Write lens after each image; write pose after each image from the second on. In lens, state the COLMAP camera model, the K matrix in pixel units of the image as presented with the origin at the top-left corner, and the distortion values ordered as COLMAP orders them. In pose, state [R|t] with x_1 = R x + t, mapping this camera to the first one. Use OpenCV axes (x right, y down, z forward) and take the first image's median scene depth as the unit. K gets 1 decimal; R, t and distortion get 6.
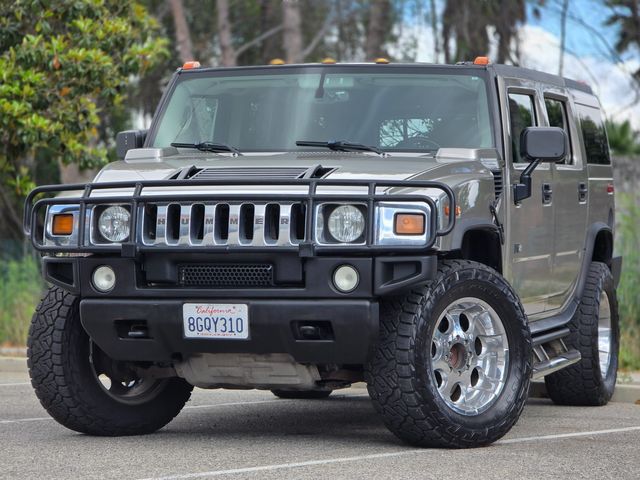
lens RADIAL K [[2133.5, 0, 320.1], [0, 2133.5, 239.5], [0, 0, 1]] dist [0.274728, 0.695839]
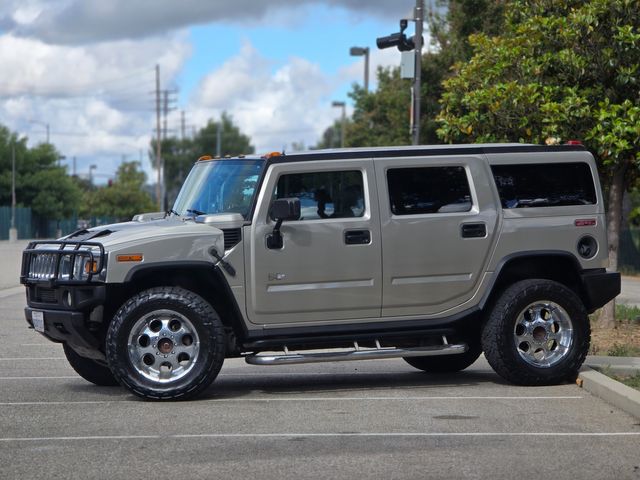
lens RADIAL K [[2133.5, 0, 320.1], [0, 2133.5, 239.5], [0, 0, 1]] dist [0.274728, 0.695839]
pose [[0.653889, -0.004336, -0.756578, 1.430452], [0.019718, 0.999742, 0.011313, -0.044399], [0.756333, -0.022316, 0.653806, 0.022451]]
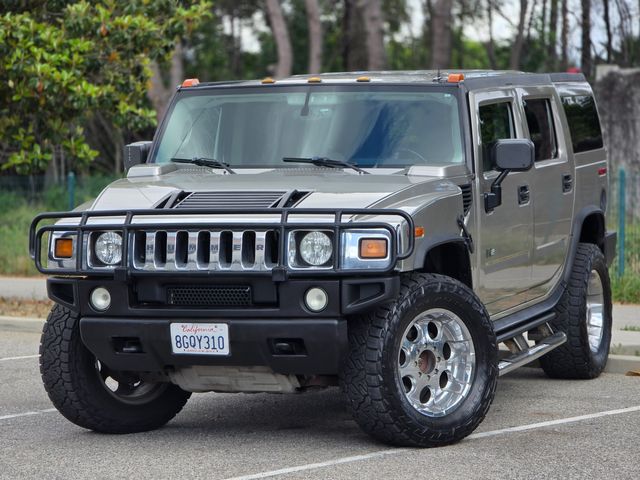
lens RADIAL K [[2133.5, 0, 320.1], [0, 2133.5, 239.5], [0, 0, 1]] dist [0.274728, 0.695839]
pose [[0.998476, -0.019982, -0.051443, 0.069943], [0.022760, 0.998283, 0.053980, -0.070293], [0.050276, -0.055069, 0.997216, -0.088800]]
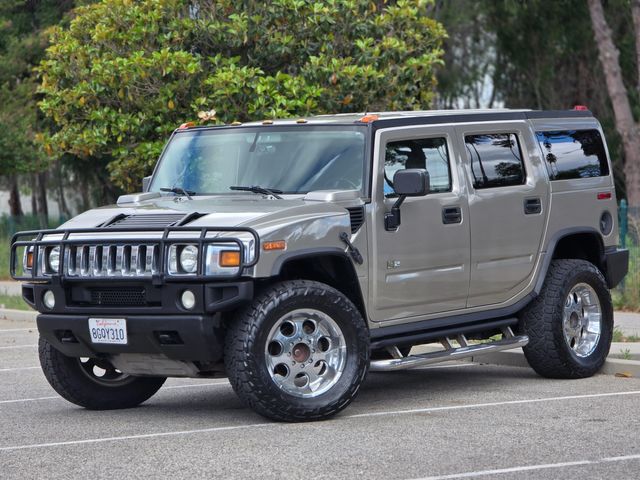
lens RADIAL K [[2133.5, 0, 320.1], [0, 2133.5, 239.5], [0, 0, 1]] dist [0.274728, 0.695839]
pose [[0.940586, -0.024266, -0.338688, 0.545059], [0.036084, 0.998938, 0.028638, -0.055101], [0.337634, -0.039157, 0.940463, -0.247640]]
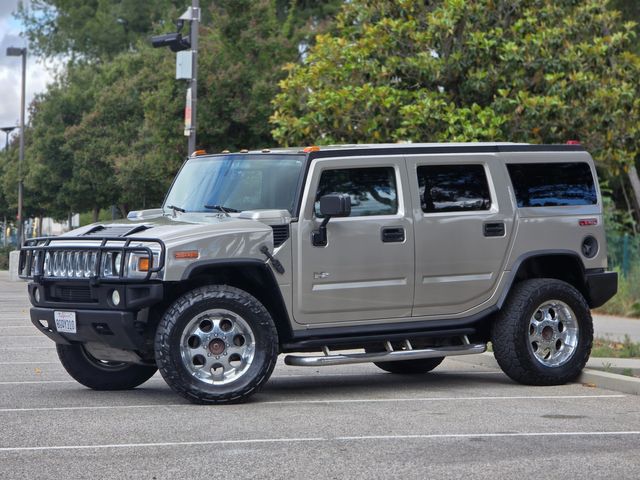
lens RADIAL K [[2133.5, 0, 320.1], [0, 2133.5, 239.5], [0, 0, 1]] dist [0.274728, 0.695839]
pose [[0.809262, -0.003645, -0.587437, 1.085434], [0.012138, 0.999871, 0.010518, -0.040982], [0.587323, -0.015642, 0.809202, -0.231371]]
